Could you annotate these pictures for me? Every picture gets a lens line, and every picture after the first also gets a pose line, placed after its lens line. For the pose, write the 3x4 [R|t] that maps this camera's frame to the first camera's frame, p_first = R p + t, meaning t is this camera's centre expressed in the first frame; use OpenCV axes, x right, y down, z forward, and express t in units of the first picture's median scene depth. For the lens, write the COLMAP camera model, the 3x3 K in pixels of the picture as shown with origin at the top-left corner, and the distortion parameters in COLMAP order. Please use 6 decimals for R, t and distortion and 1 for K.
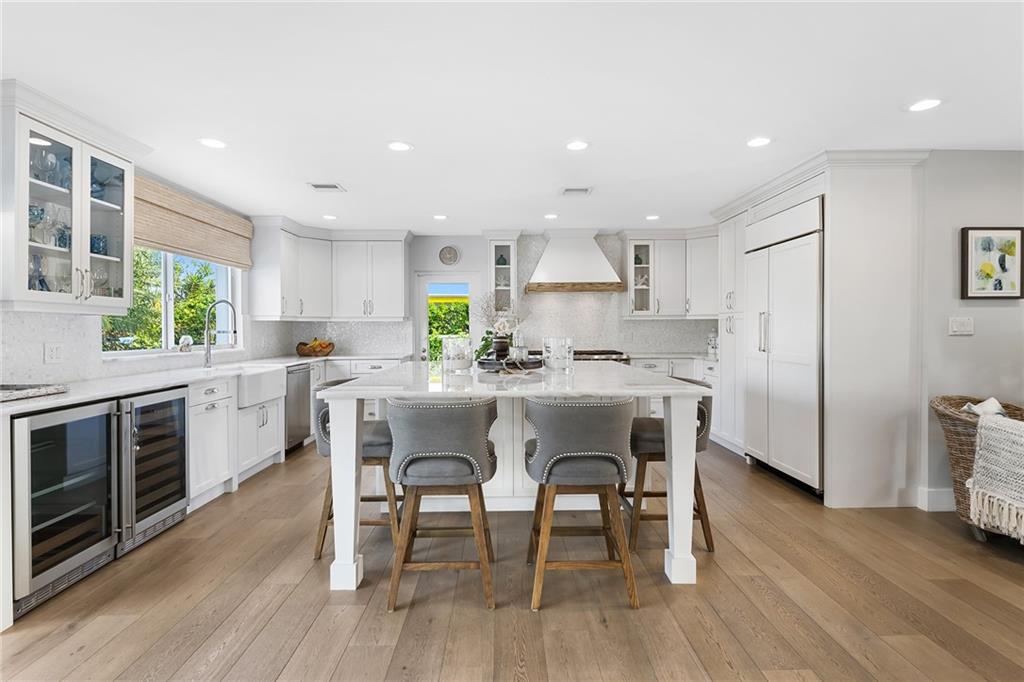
lens RADIAL K [[518.5, 0, 514.1], [0, 518.5, 328.9], [0, 0, 1]] dist [0.002623, 0.000534]
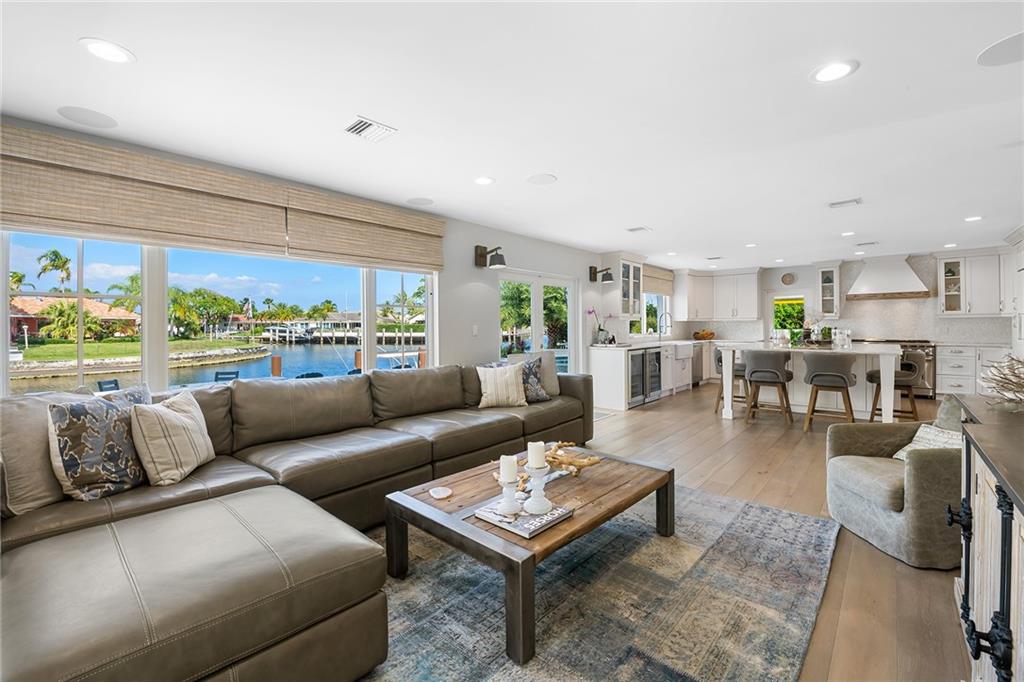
lens RADIAL K [[432.5, 0, 515.3], [0, 432.5, 325.2], [0, 0, 1]] dist [-0.001416, -0.009190]
pose [[0.739936, -0.001960, -0.672675, 0.176096], [0.003209, 0.999995, 0.000617, -0.002799], [0.672670, -0.002615, 0.739938, -0.668116]]
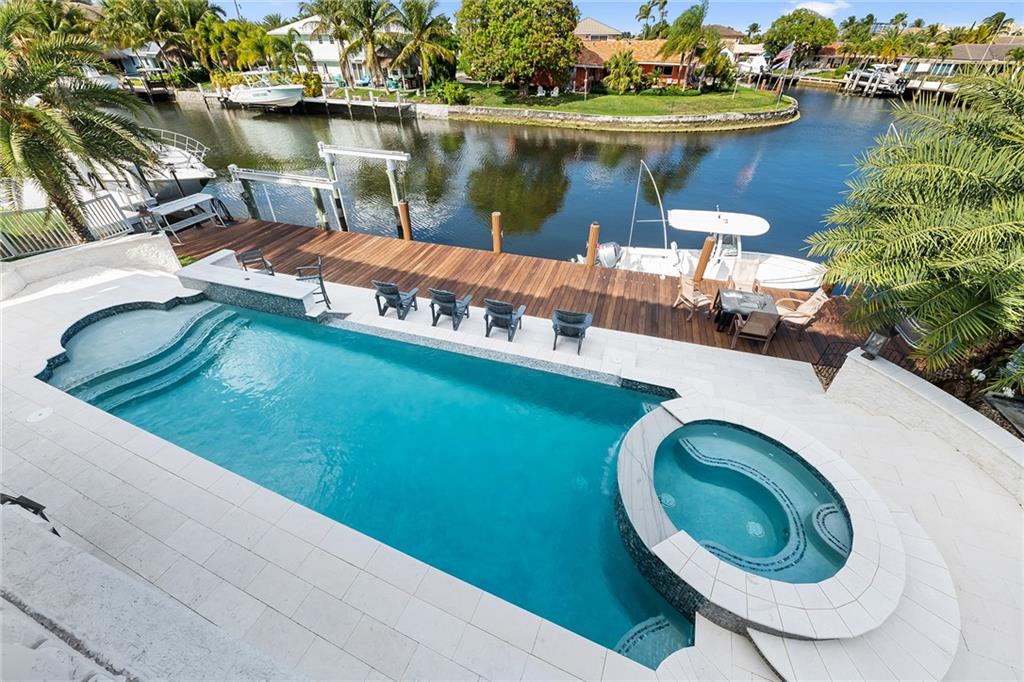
lens RADIAL K [[413.3, 0, 512.0], [0, 413.3, 341.0], [0, 0, 1]] dist [-0.015302, 0.000121]
pose [[-0.358789, 0.548549, -0.755225, -0.483486], [-0.001531, 0.808749, 0.588153, -0.568666], [0.933418, 0.212179, -0.289330, 1.094691]]
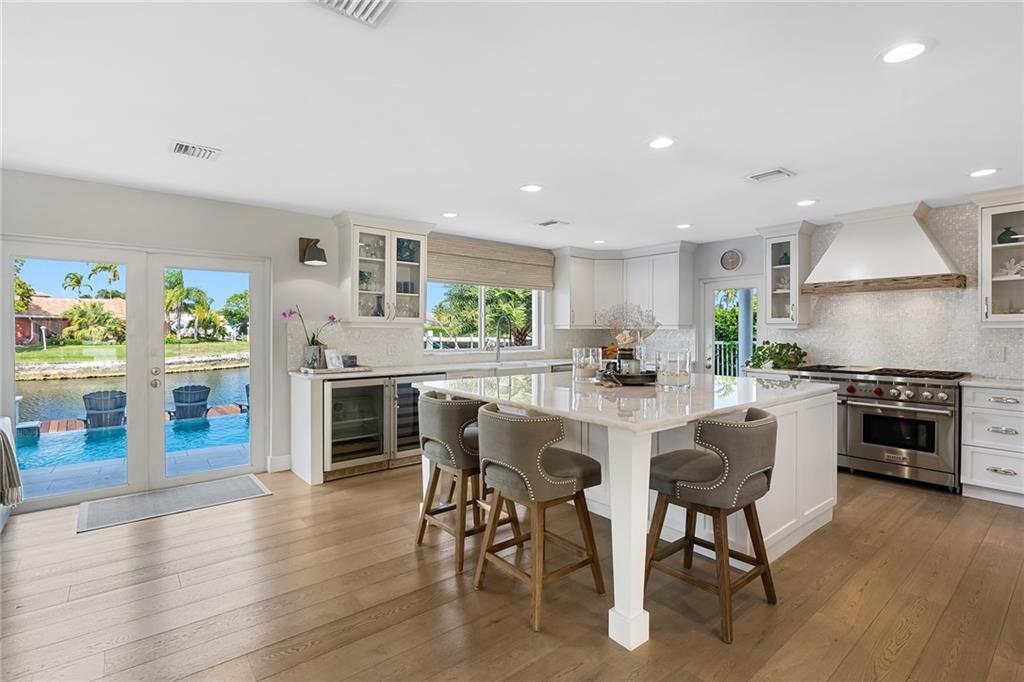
lens RADIAL K [[481.8, 0, 513.6], [0, 481.8, 327.8], [0, 0, 1]] dist [-0.004889, -0.000974]
pose [[0.620477, 0.001592, -0.784223, 0.384349], [-0.006424, 0.999975, -0.003052, -0.014165], [0.784199, 0.006932, 0.620471, 0.165207]]
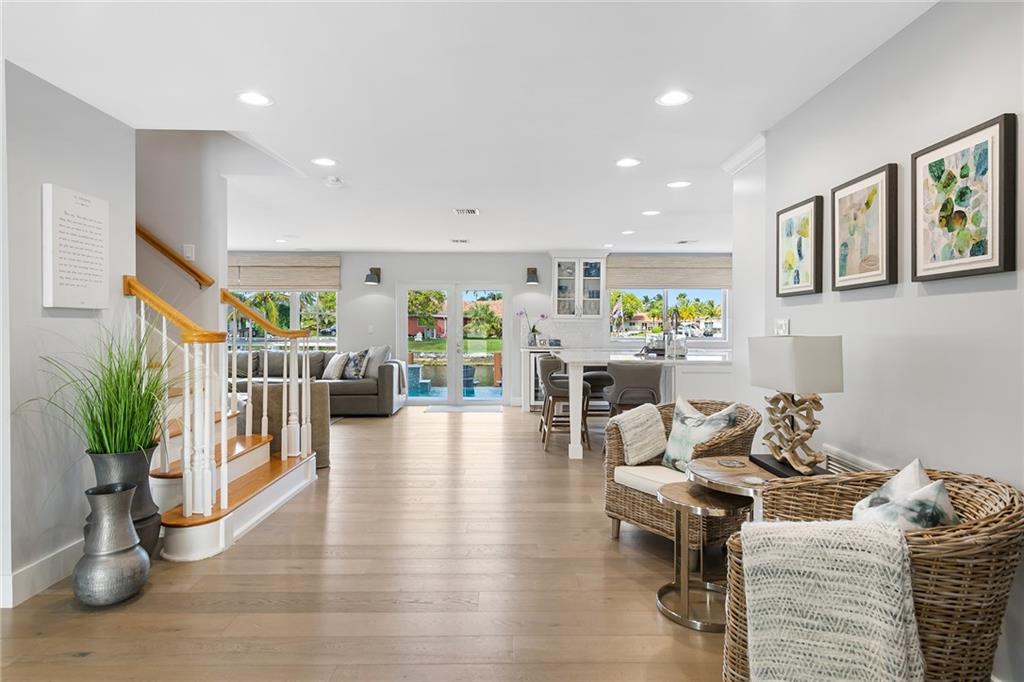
lens RADIAL K [[564.3, 0, 515.3], [0, 564.3, 325.4], [0, 0, 1]] dist [0.000233, 0.000005]
pose [[-0.004042, 0.001484, -0.999991, 1.123303], [-0.004256, 0.999990, 0.001502, -0.006975], [0.999983, 0.004262, -0.004035, 0.363064]]
